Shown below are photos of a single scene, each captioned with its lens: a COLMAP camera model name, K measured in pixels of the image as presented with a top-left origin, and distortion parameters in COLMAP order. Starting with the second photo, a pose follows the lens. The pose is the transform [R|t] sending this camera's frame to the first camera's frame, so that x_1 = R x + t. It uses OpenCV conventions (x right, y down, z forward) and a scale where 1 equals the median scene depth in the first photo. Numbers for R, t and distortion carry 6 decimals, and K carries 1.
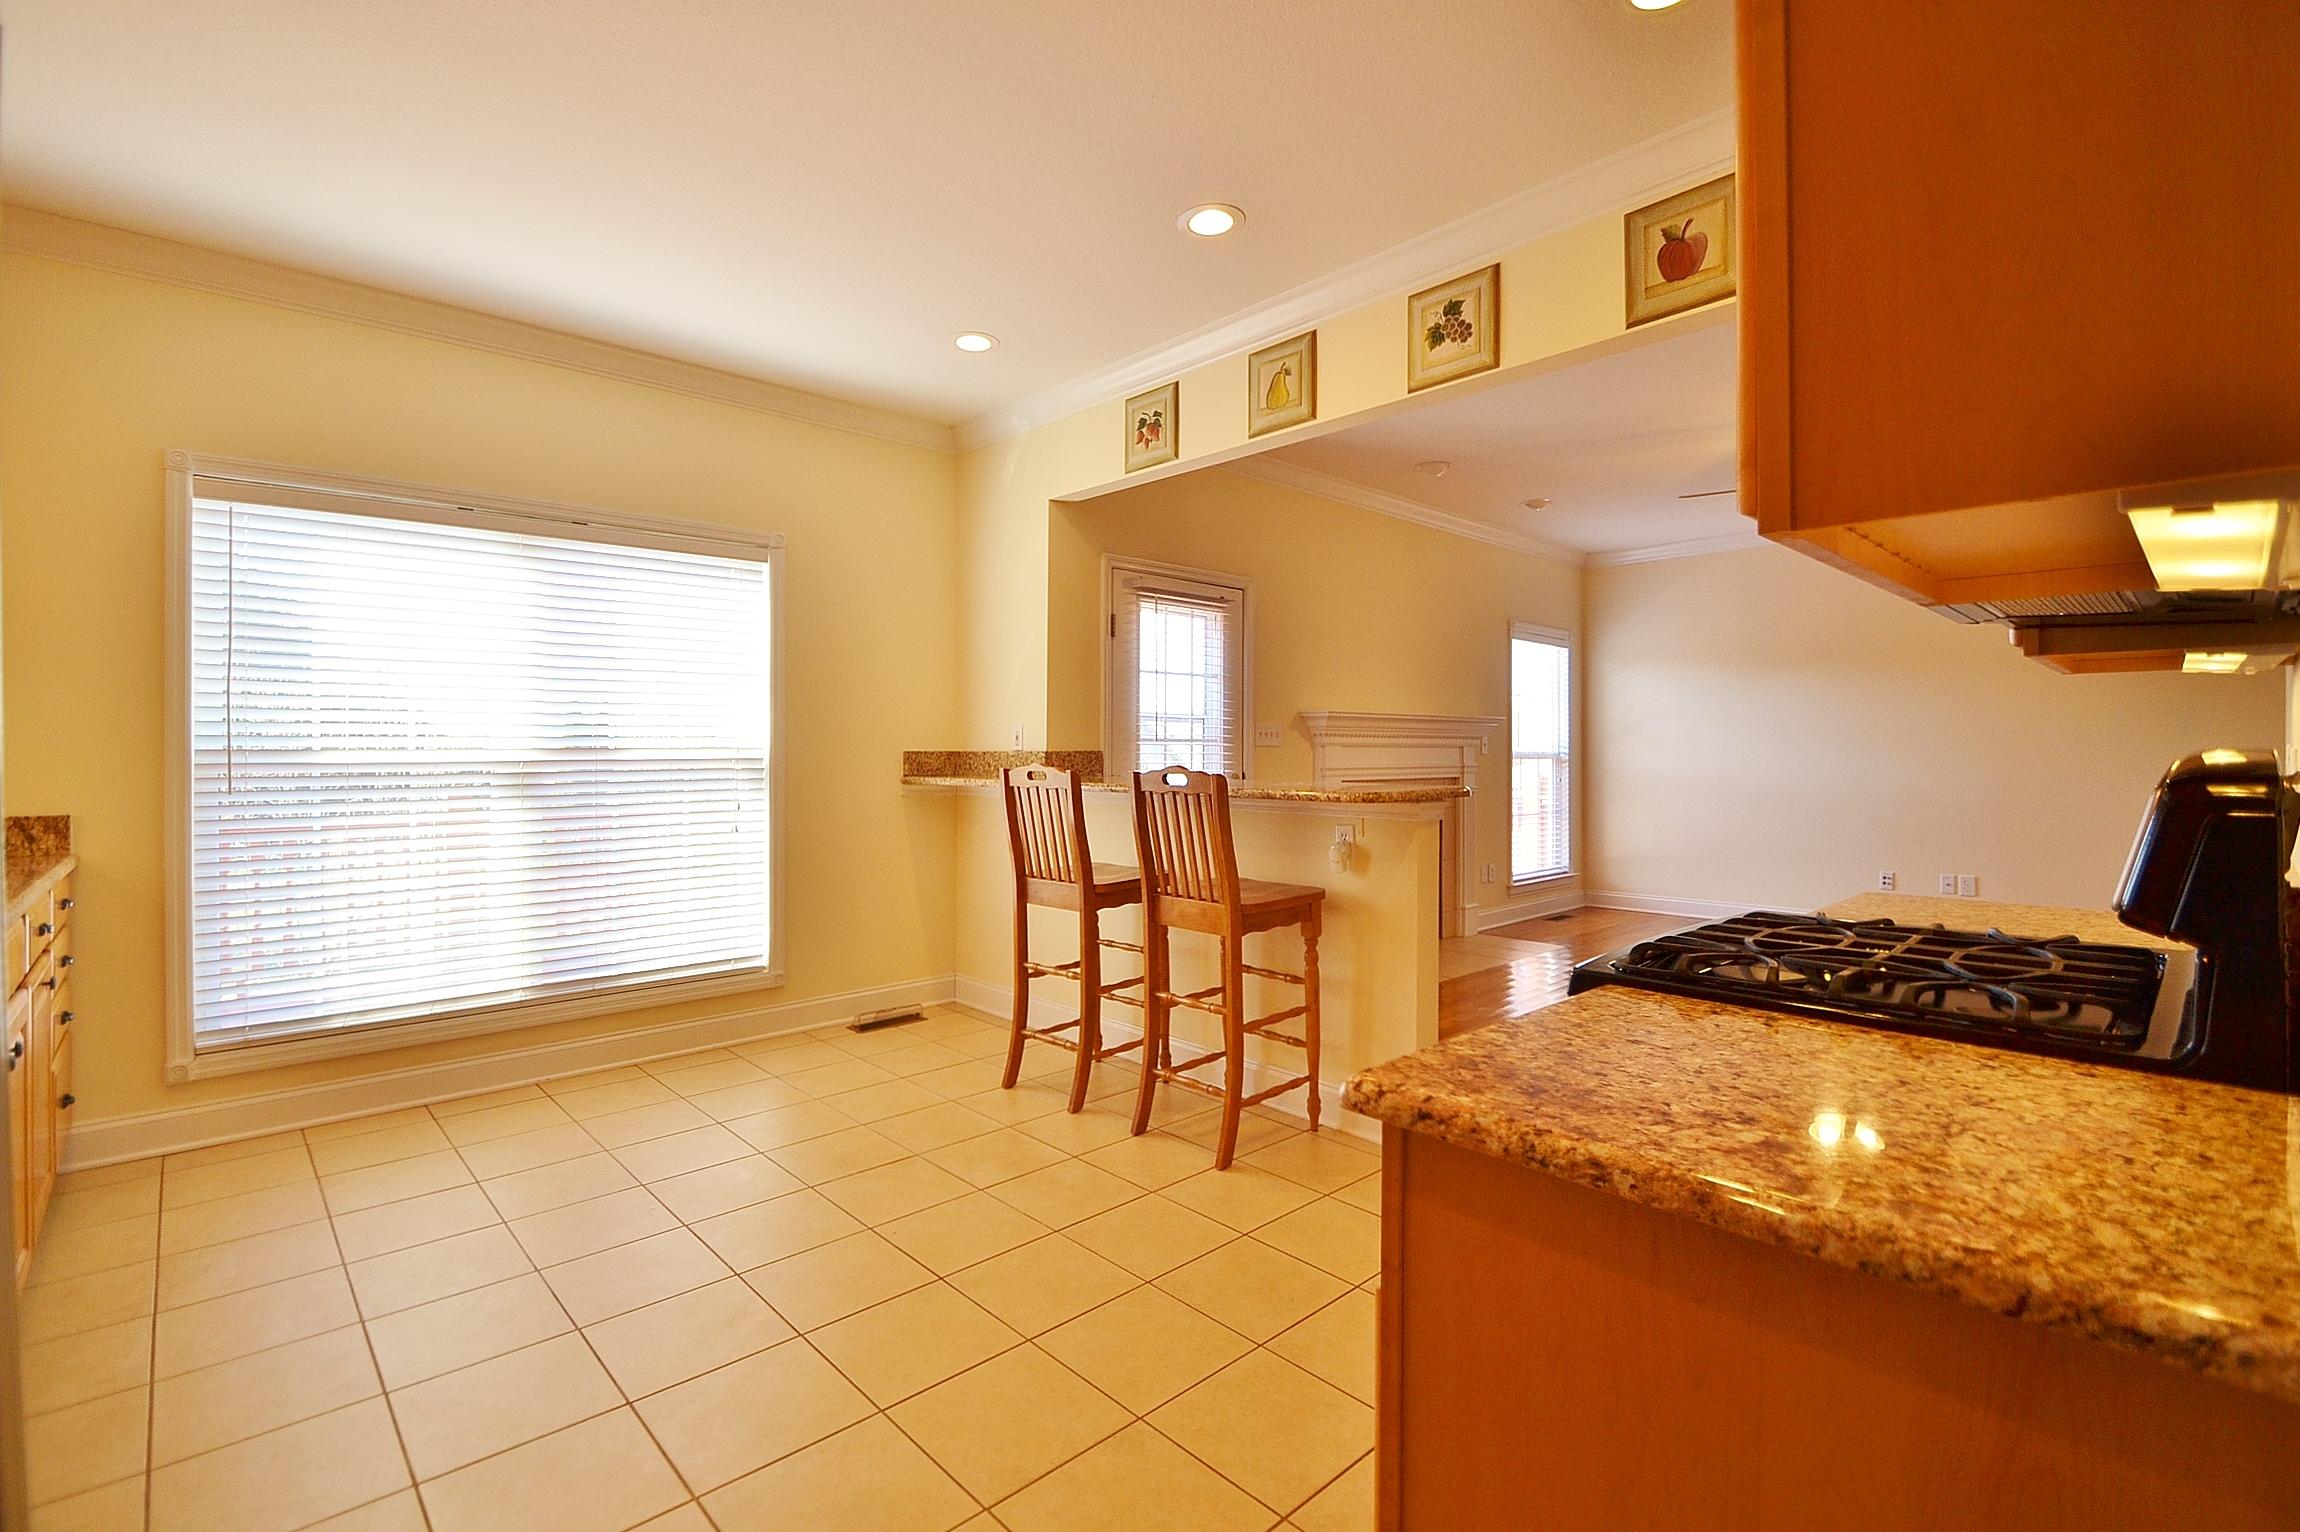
lens RADIAL K [[1027.4, 0, 1145.5], [0, 1027.4, 749.9], [0, 0, 1]] dist [-0.002302, -0.007684]
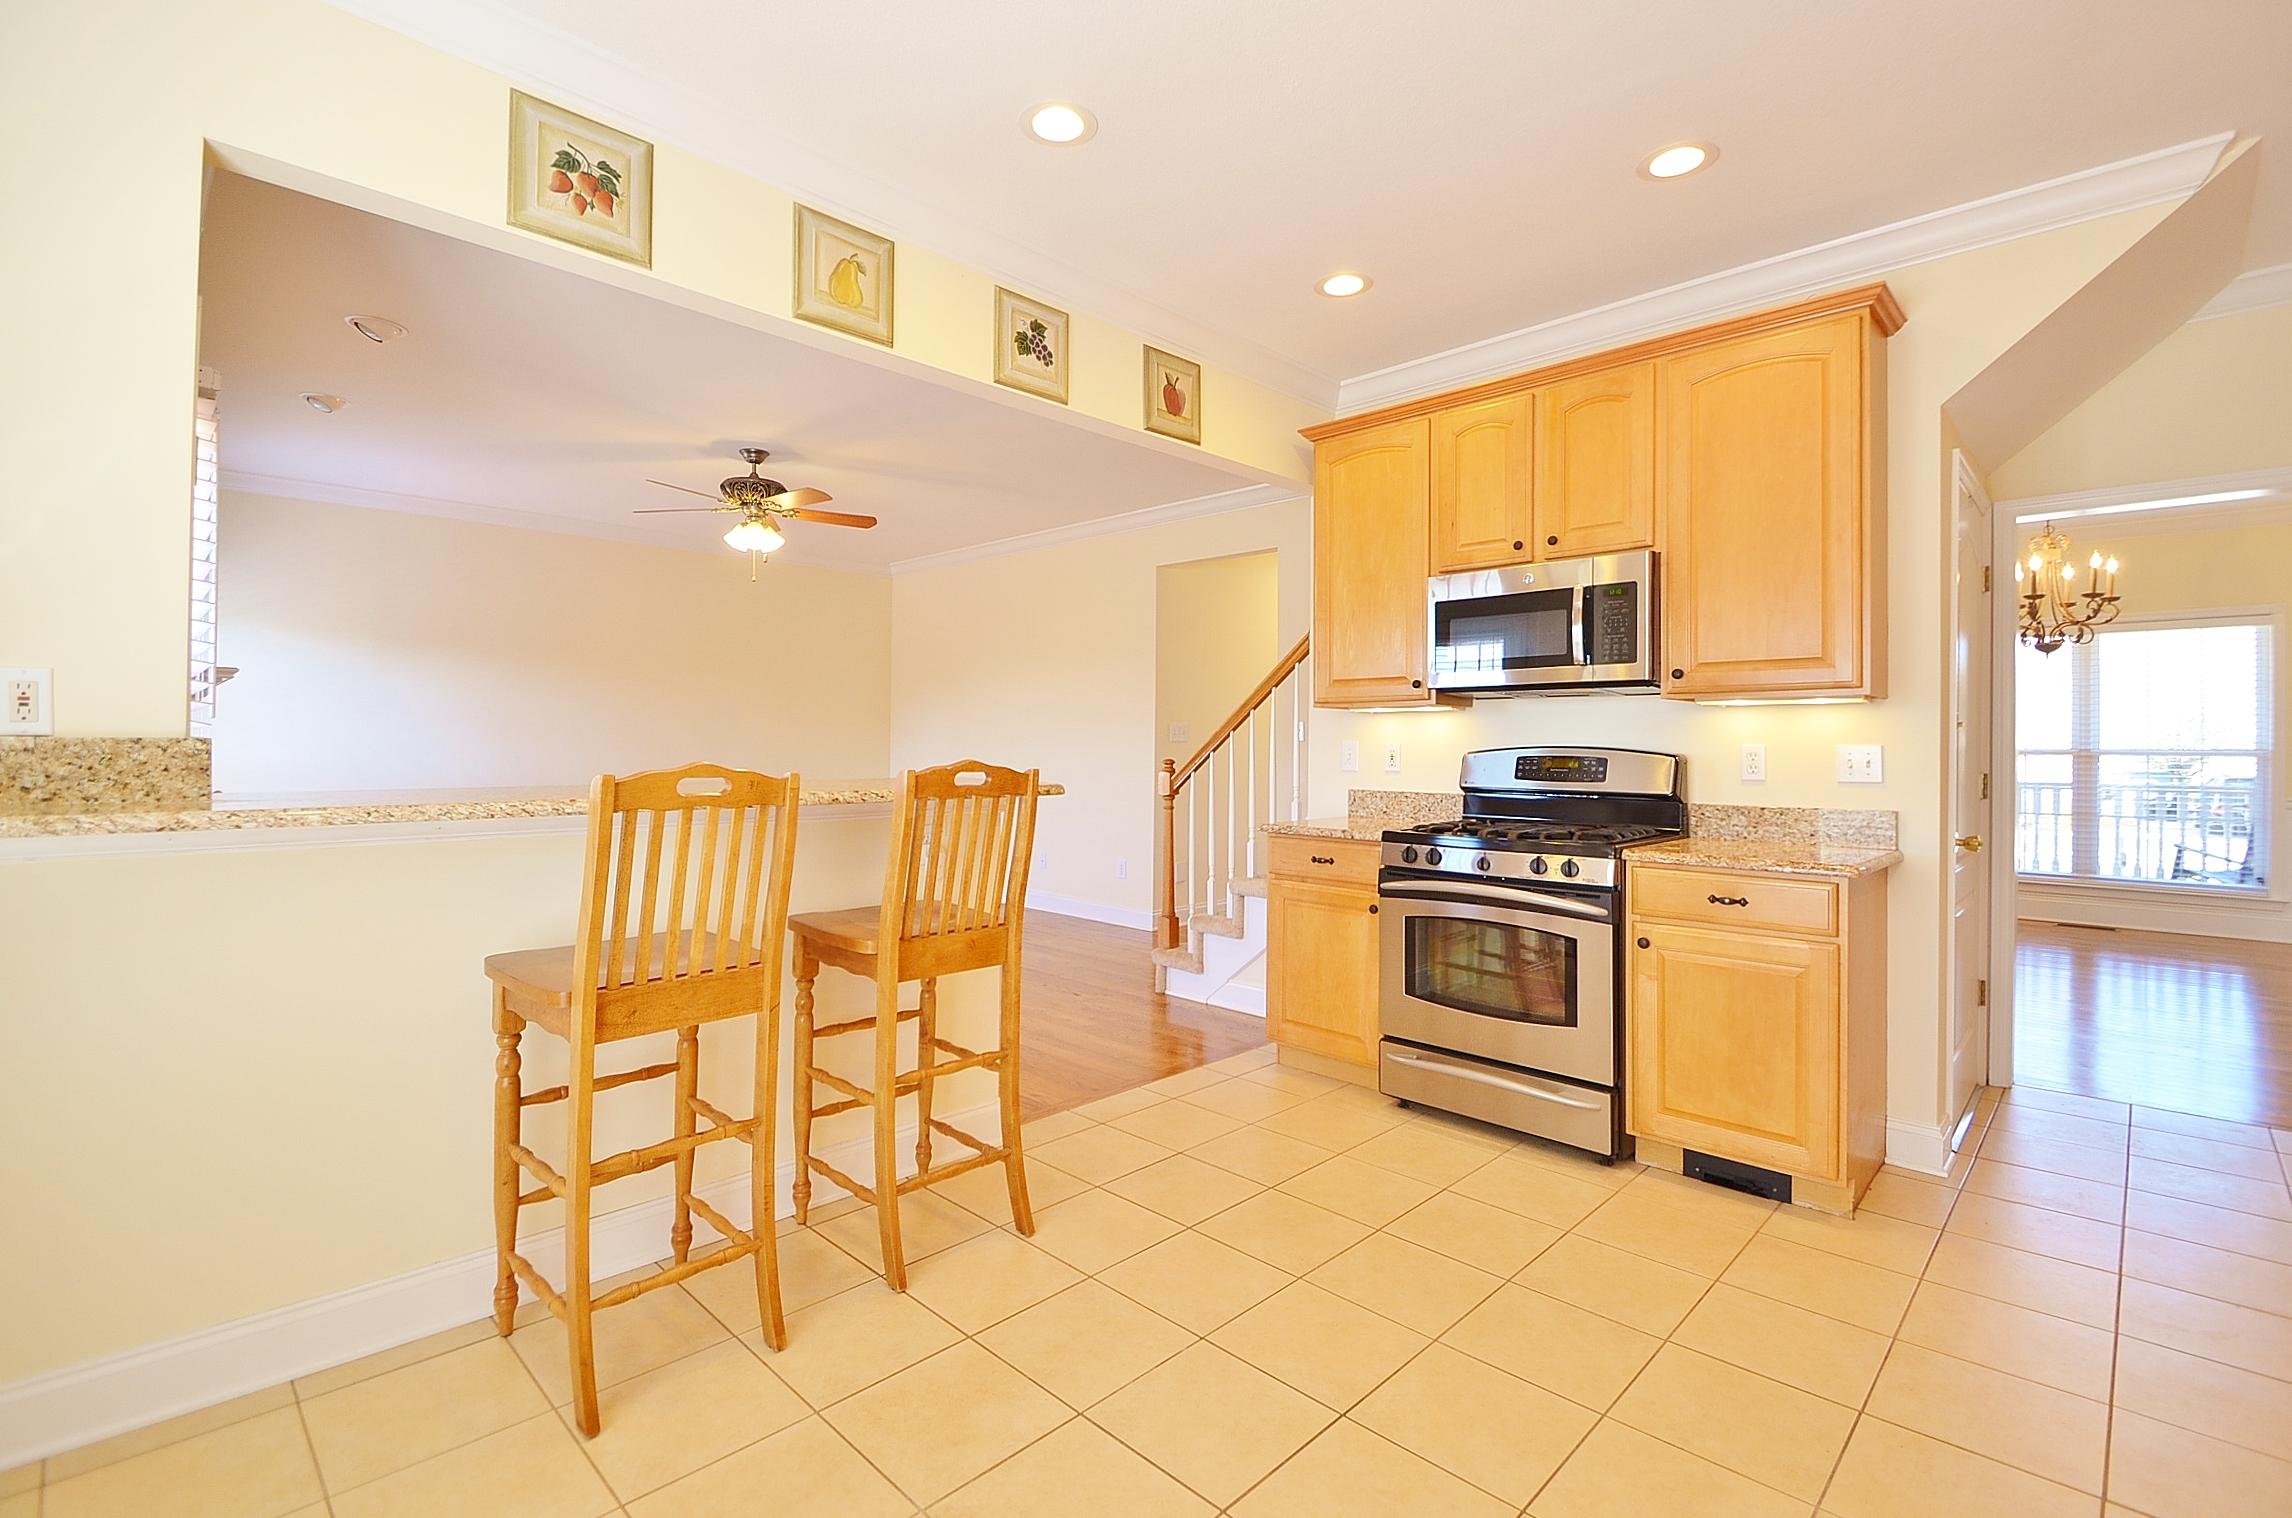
lens RADIAL K [[1023.8, 0, 1137.8], [0, 1023.8, 740.0], [0, 0, 1]] dist [-0.002302, -0.007684]
pose [[-0.036711, 0.008257, 0.999292, -0.712952], [-0.008691, 0.999925, -0.008581, 0.005316], [-0.999288, -0.009000, -0.036637, 0.869116]]
